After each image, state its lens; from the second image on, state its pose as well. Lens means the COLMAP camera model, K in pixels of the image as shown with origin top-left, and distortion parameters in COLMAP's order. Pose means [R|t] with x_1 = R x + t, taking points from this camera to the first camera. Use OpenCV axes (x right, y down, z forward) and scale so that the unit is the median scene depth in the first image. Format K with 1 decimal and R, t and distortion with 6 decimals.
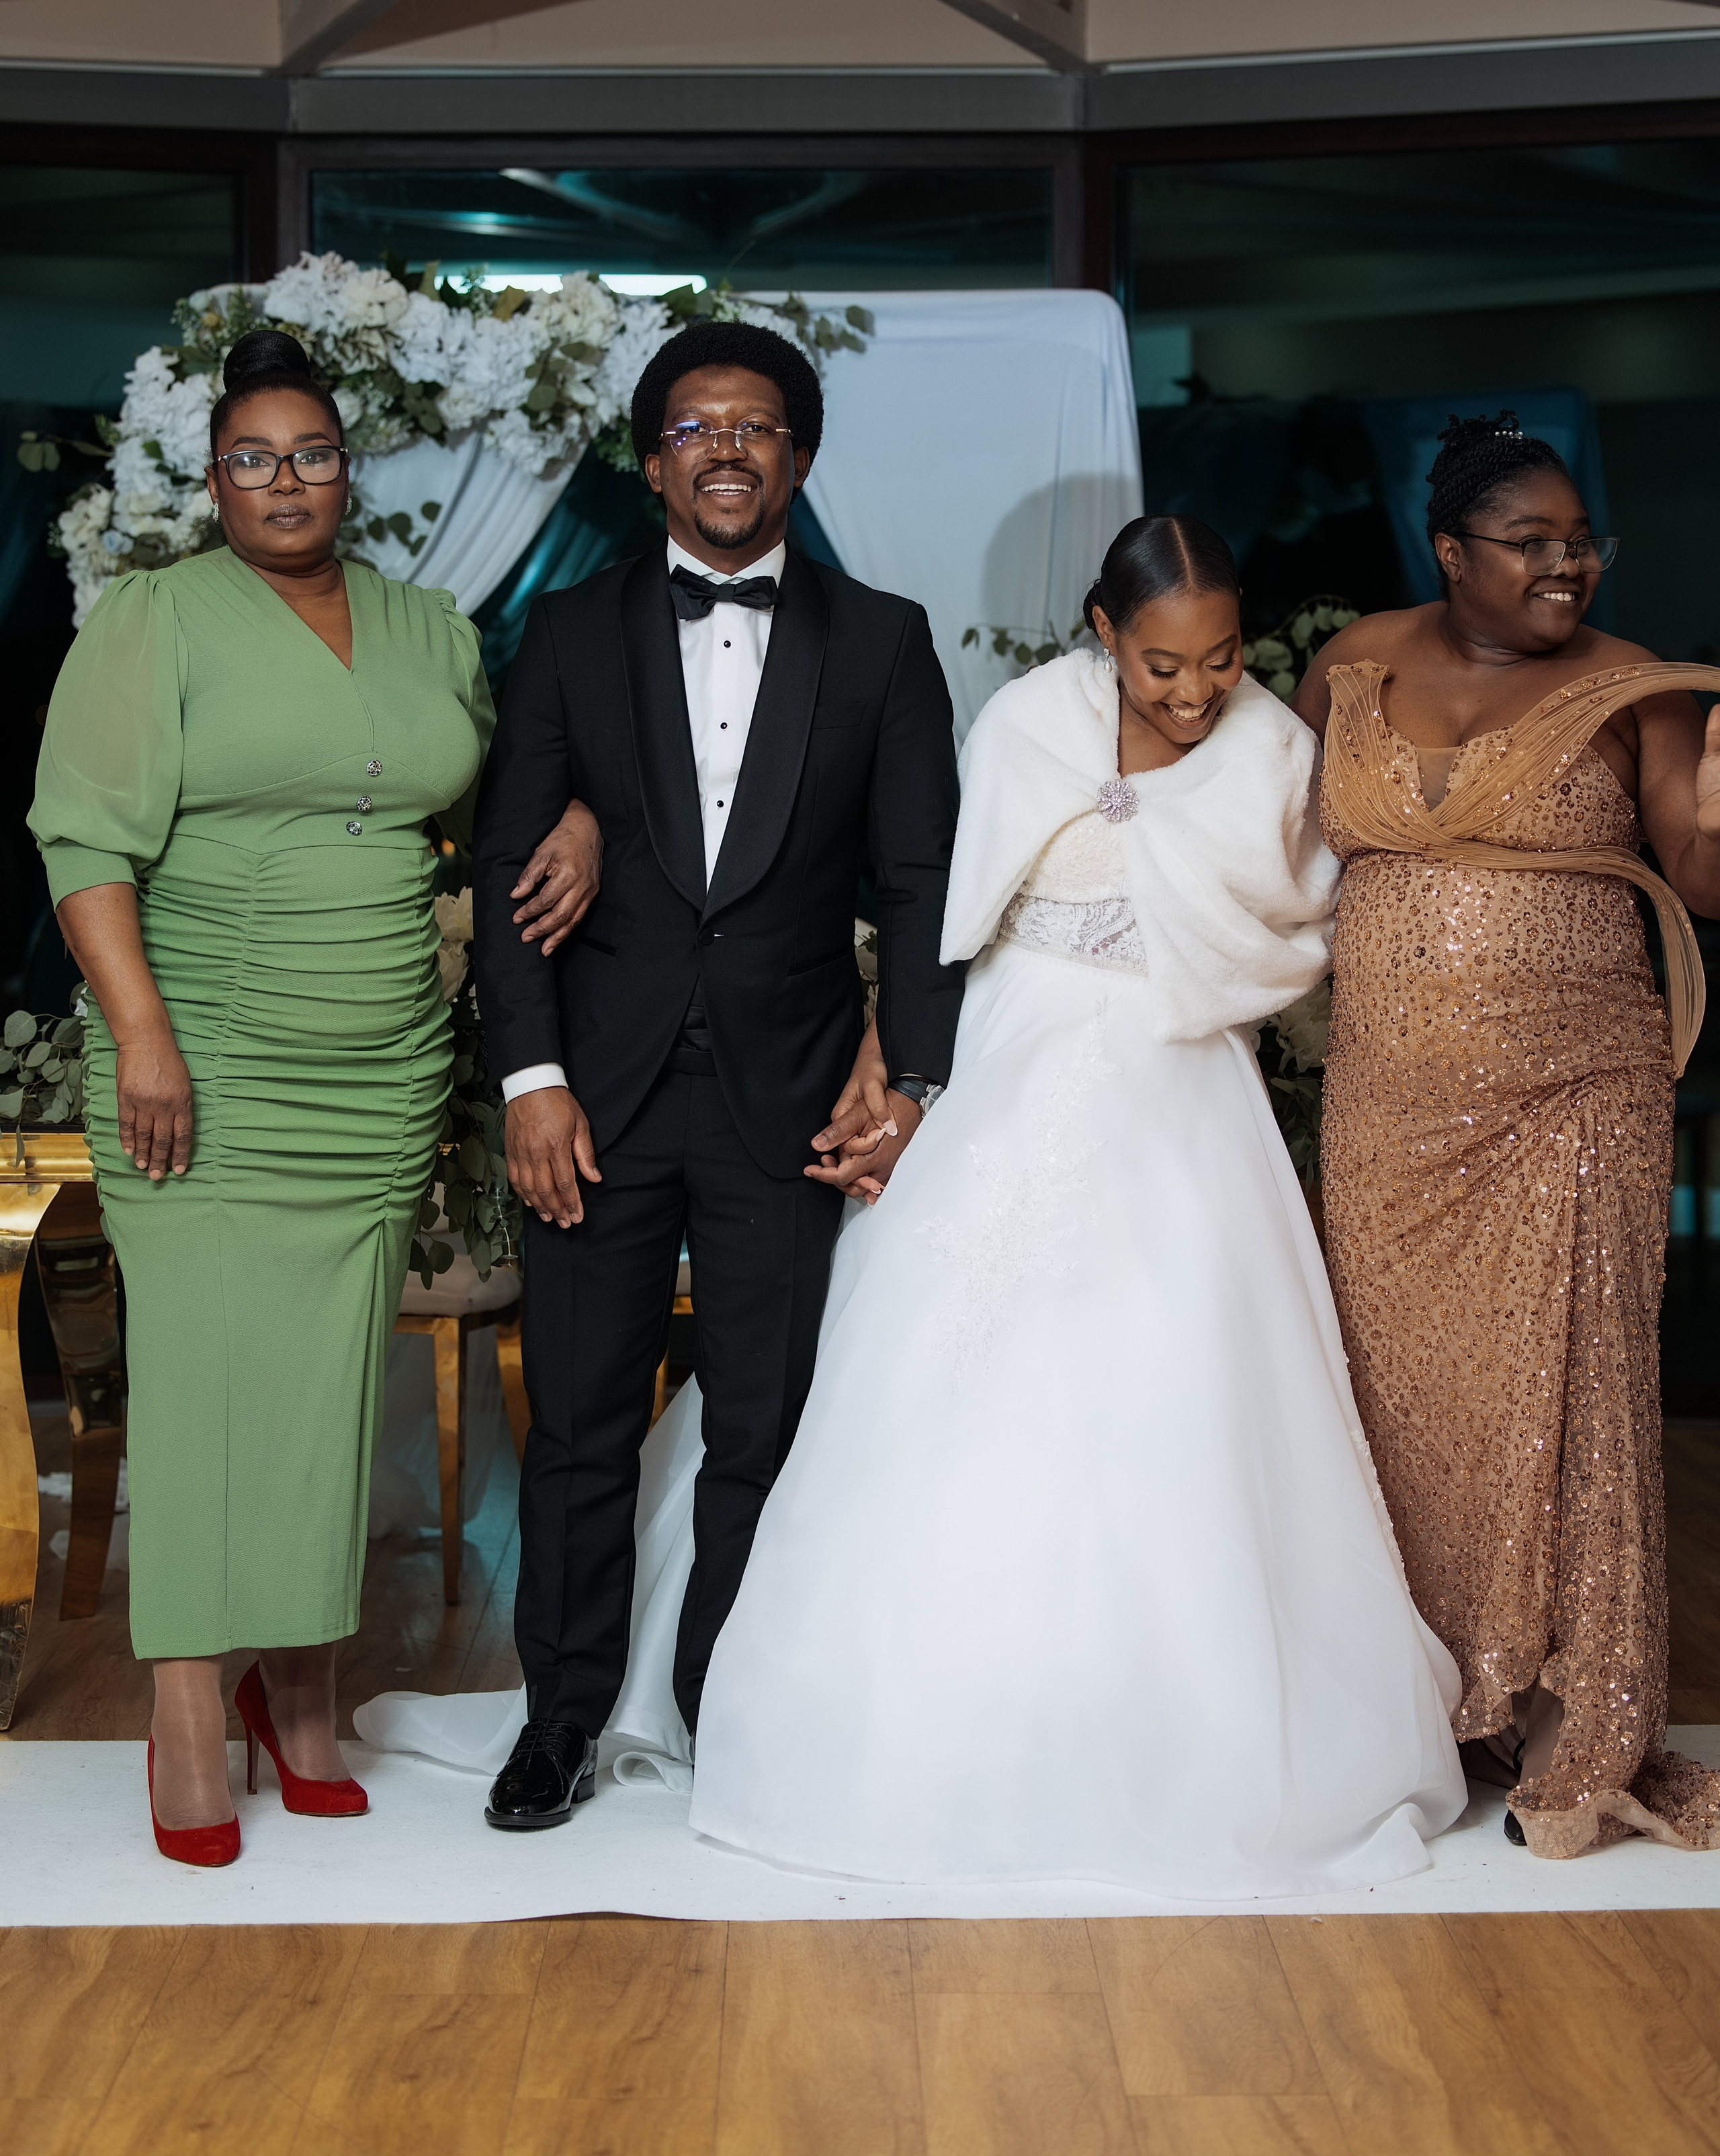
lens RADIAL K [[5603.4, 0, 835.6], [0, 5603.4, 821.8], [0, 0, 1]] dist [-0.068650, -0.308595]
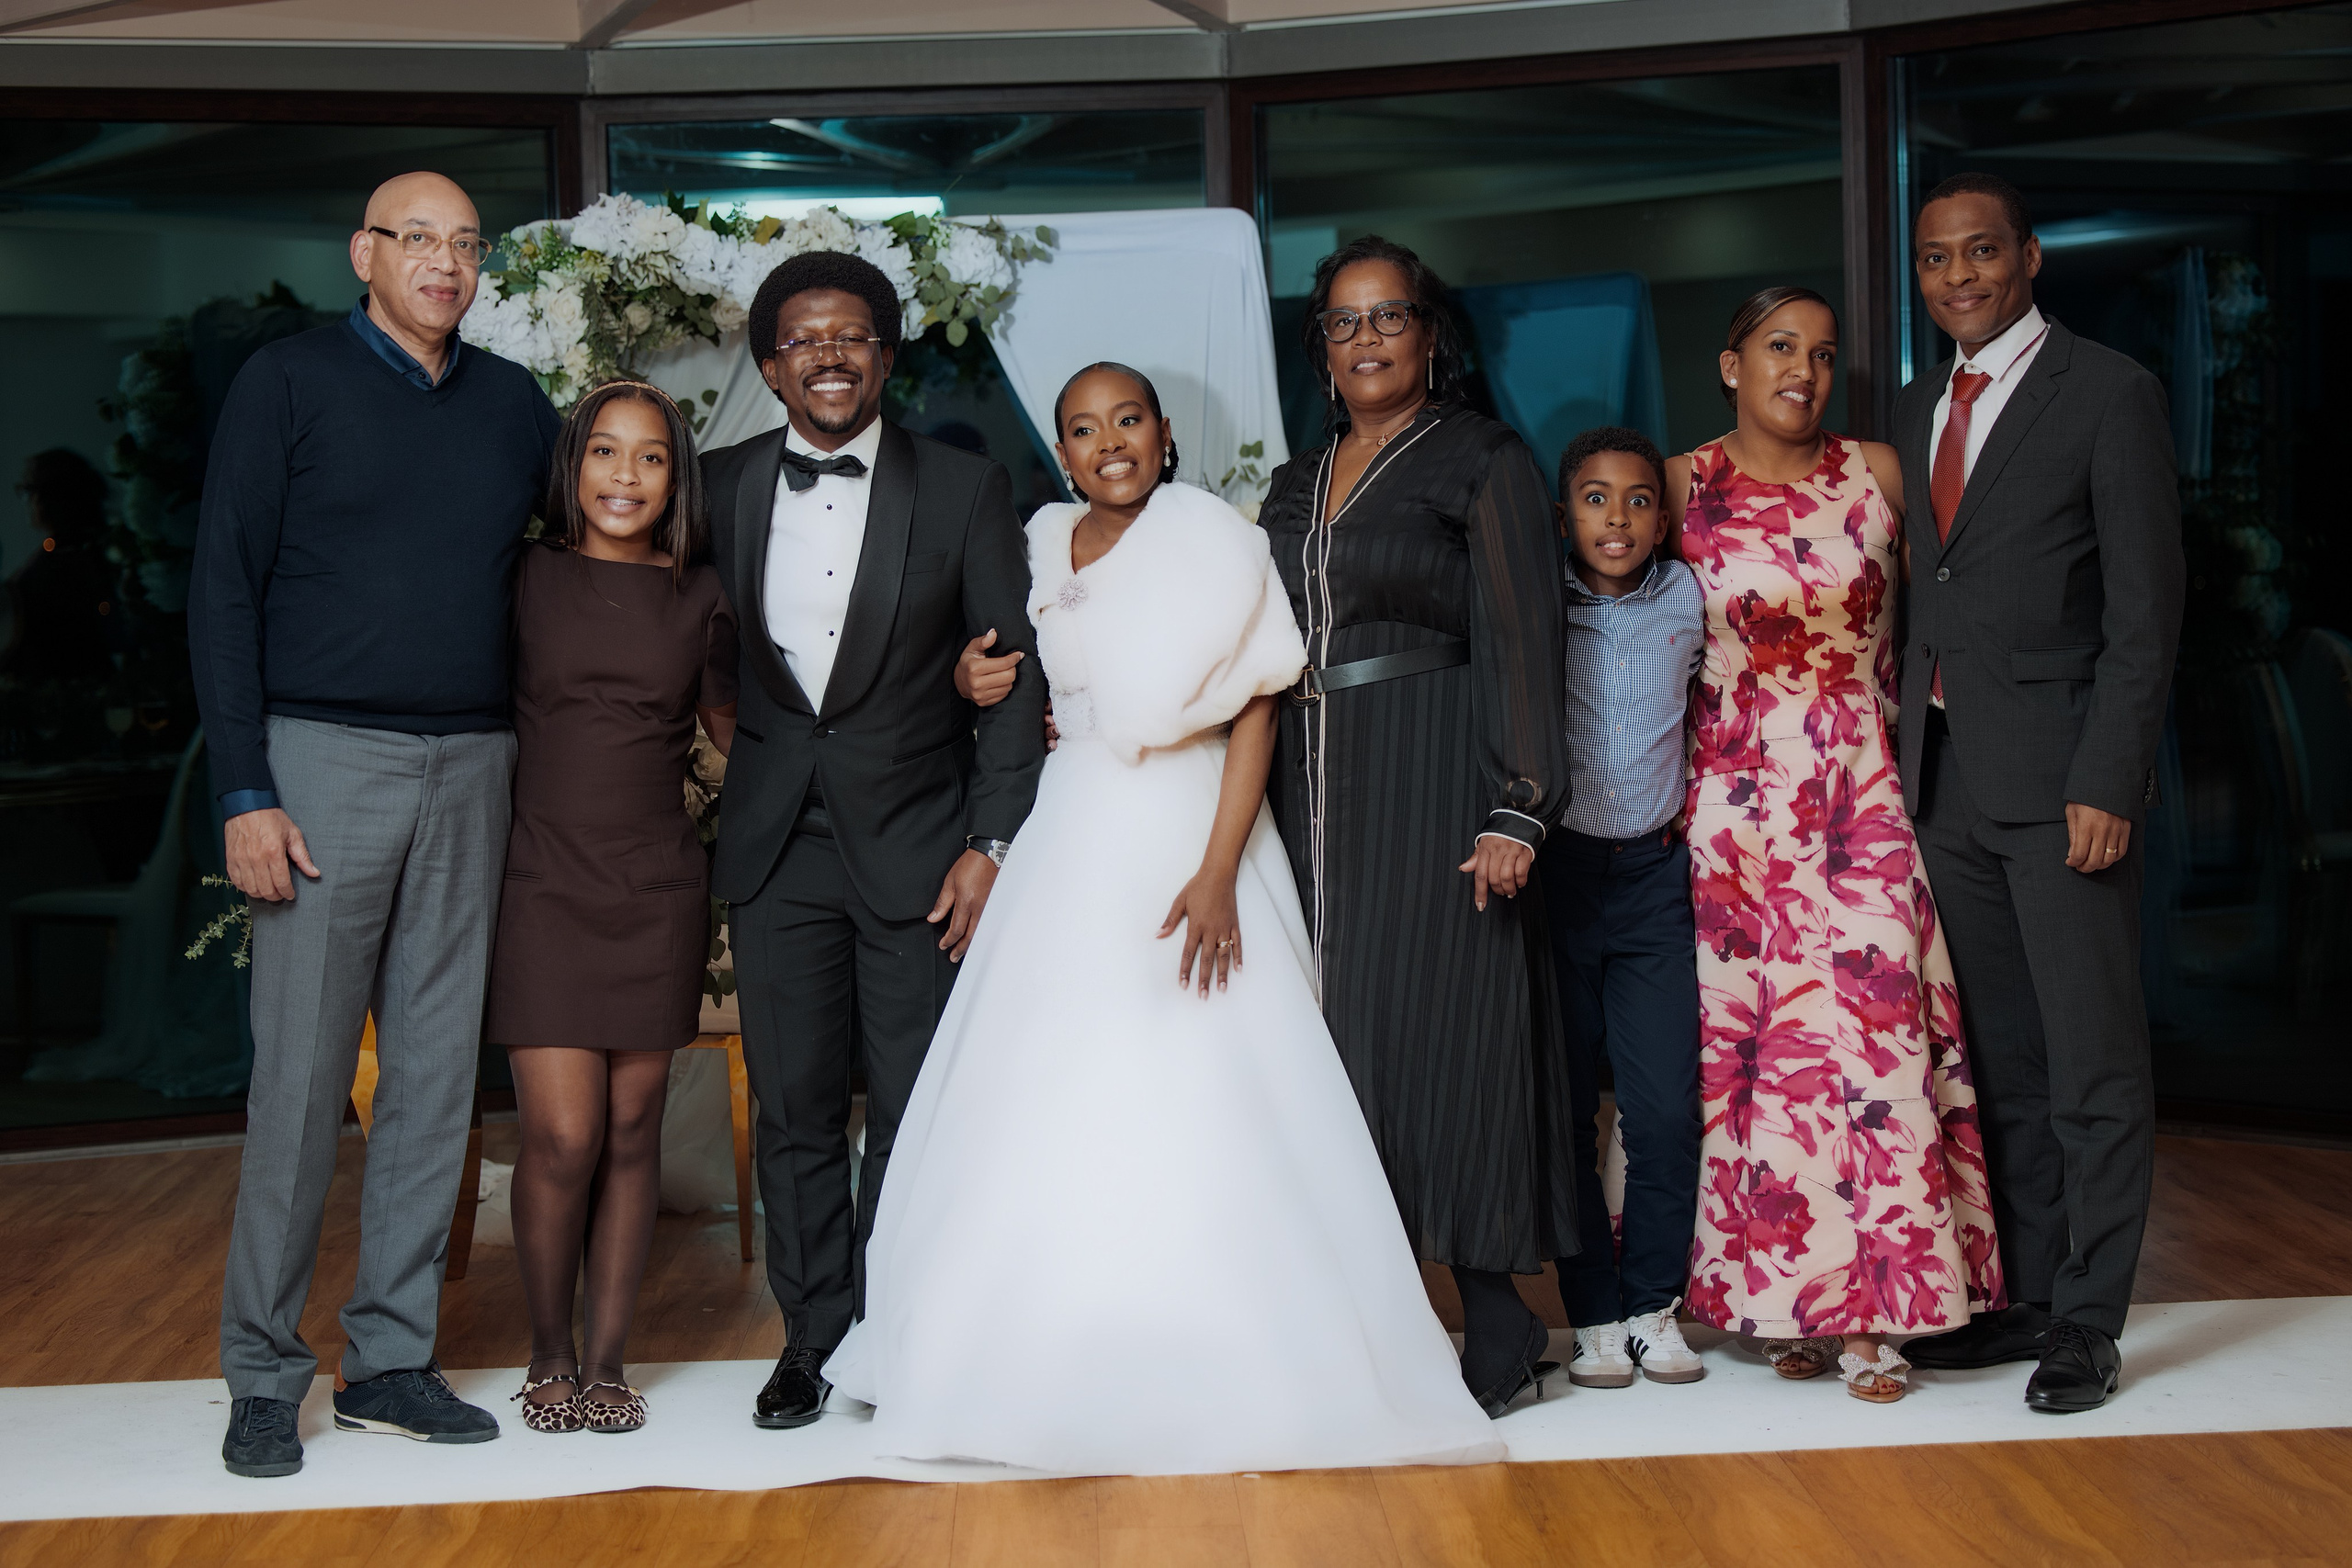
lens RADIAL K [[4736.9, 0, 1176.0], [0, 4736.9, 784.0], [0, 0, 1]] dist [-0.021792, 0.095397]
pose [[0.999485, -0.026260, 0.018461, 0.010477], [0.025695, 0.999213, 0.030228, 0.001609], [-0.019241, -0.029738, 0.999373, -0.065652]]
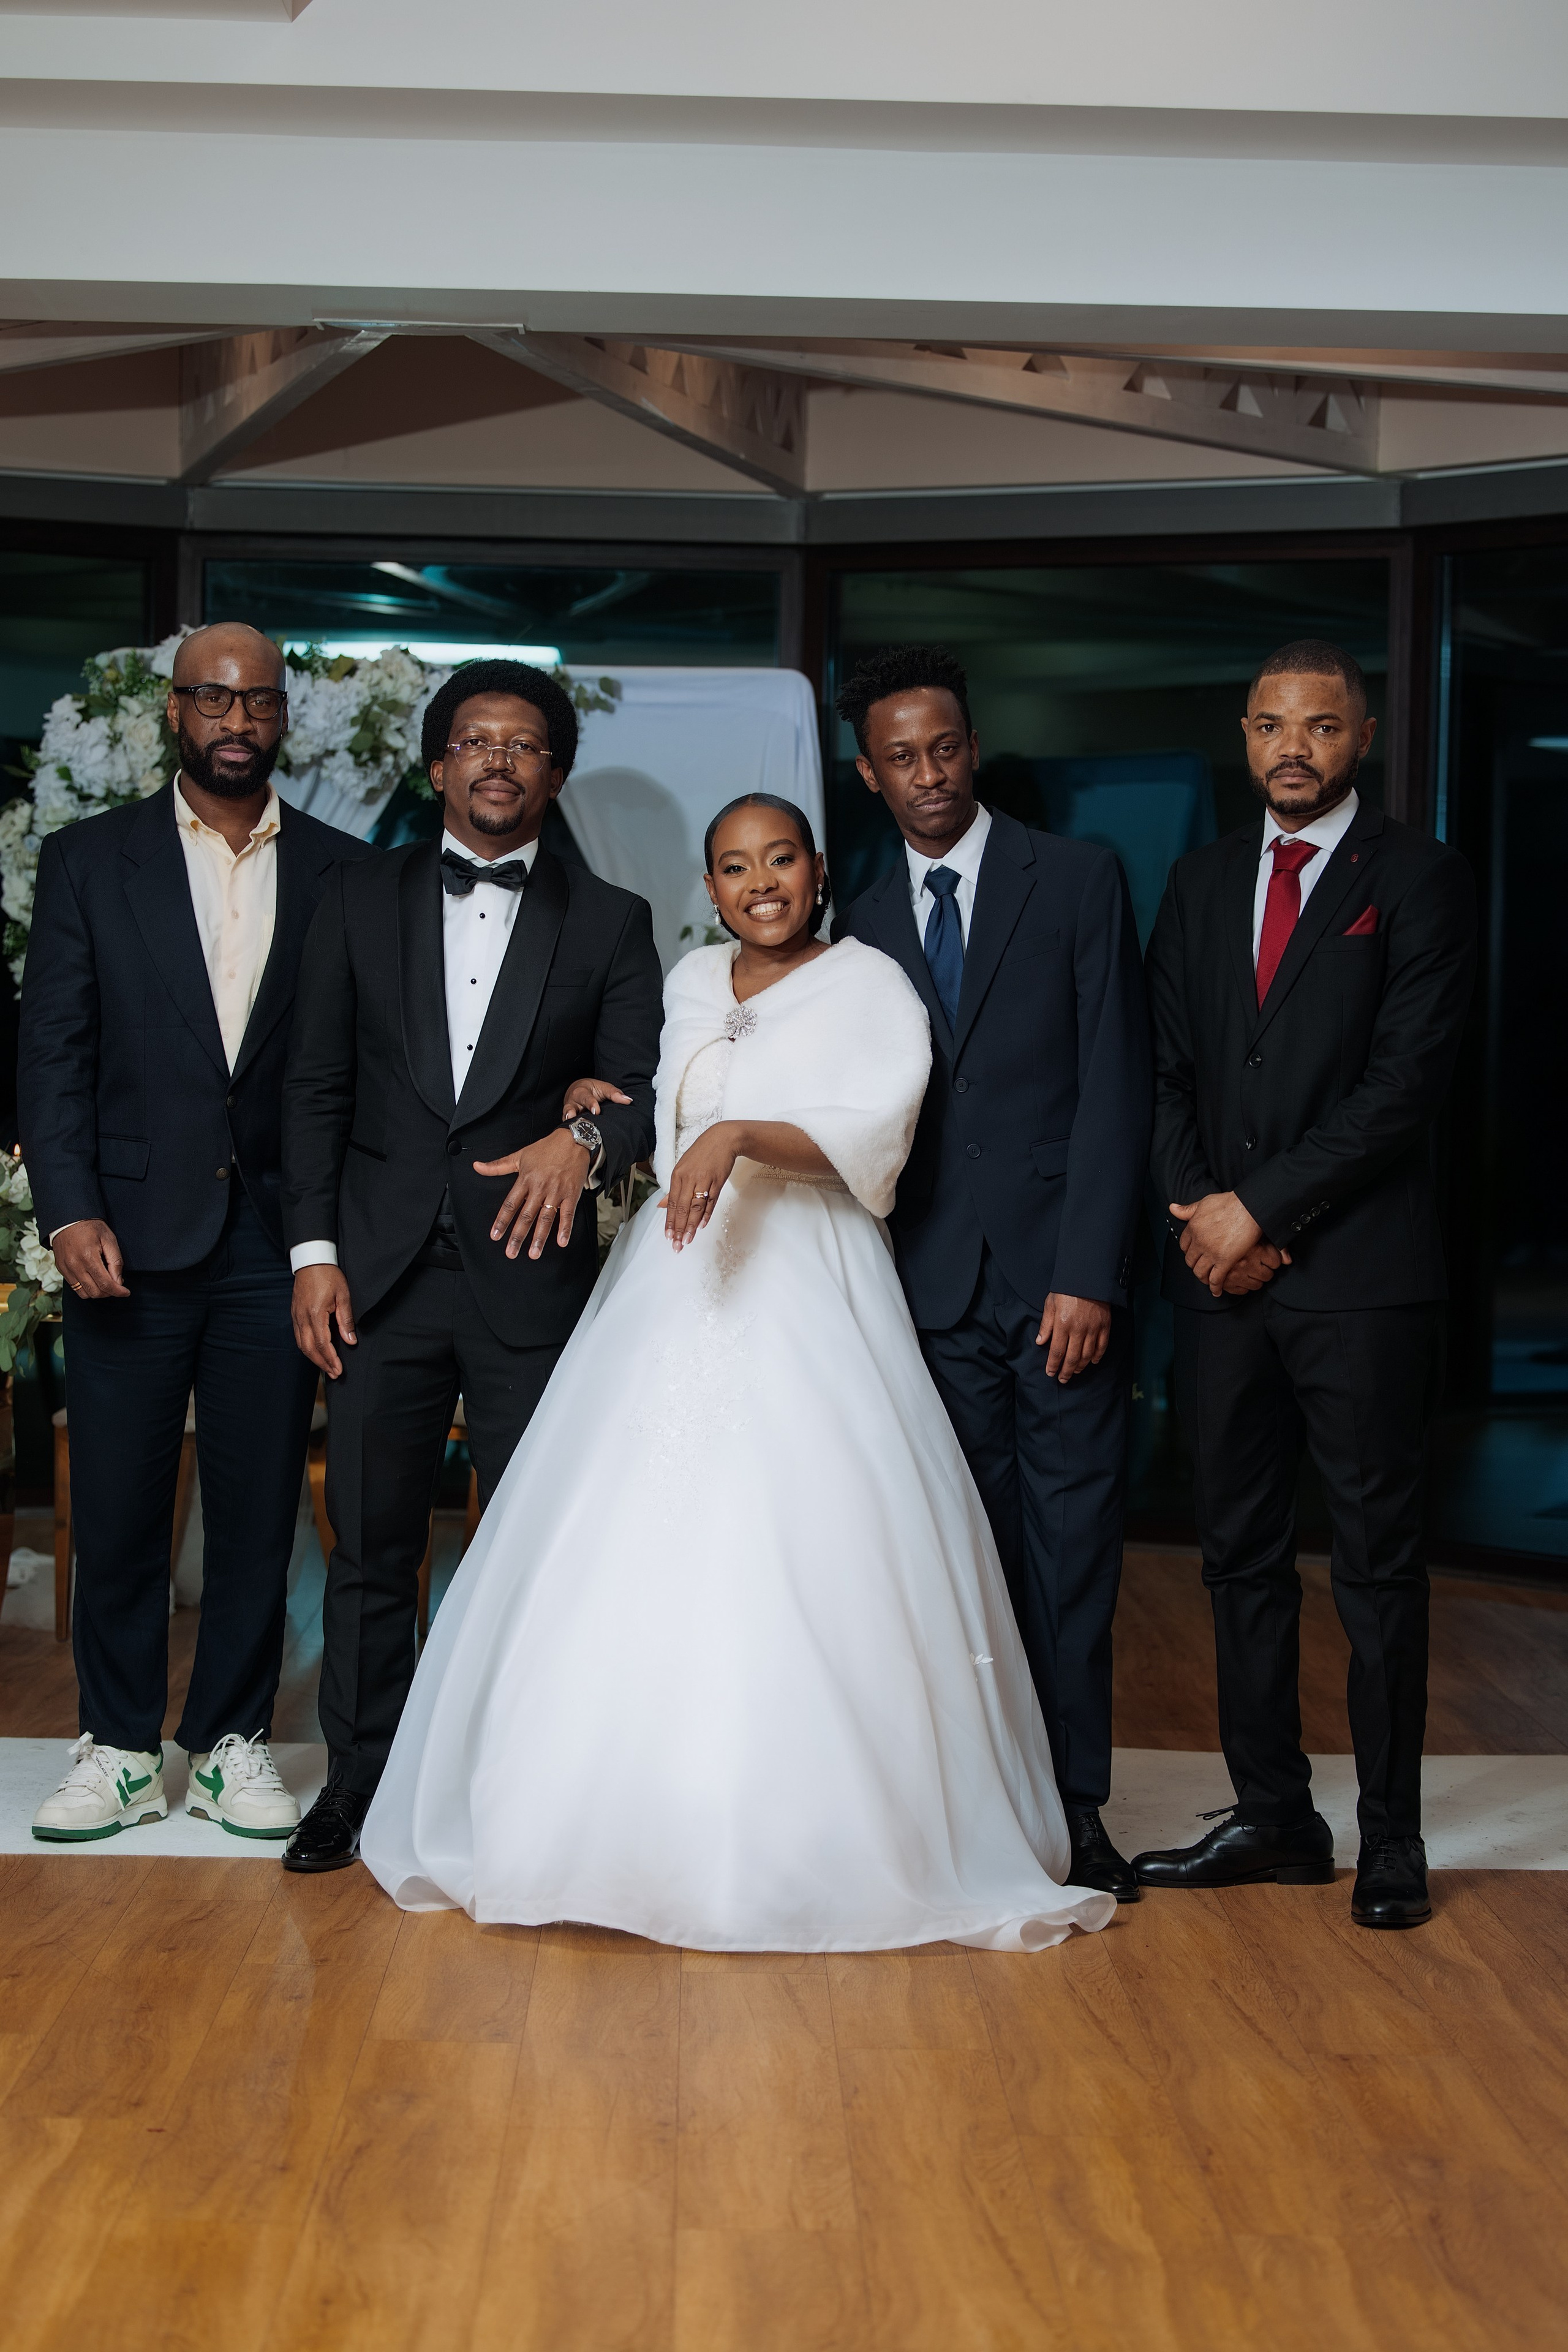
lens RADIAL K [[4737.4, 0, 784.0], [0, 4737.4, 1176.0], [0, 0, 1]] dist [-0.021792, 0.095397]
pose [[0.999657, 0.023675, 0.011211, 0.035646], [-0.023843, 0.999601, 0.015118, 0.006640], [-0.010848, -0.015381, 0.999823, -0.107589]]
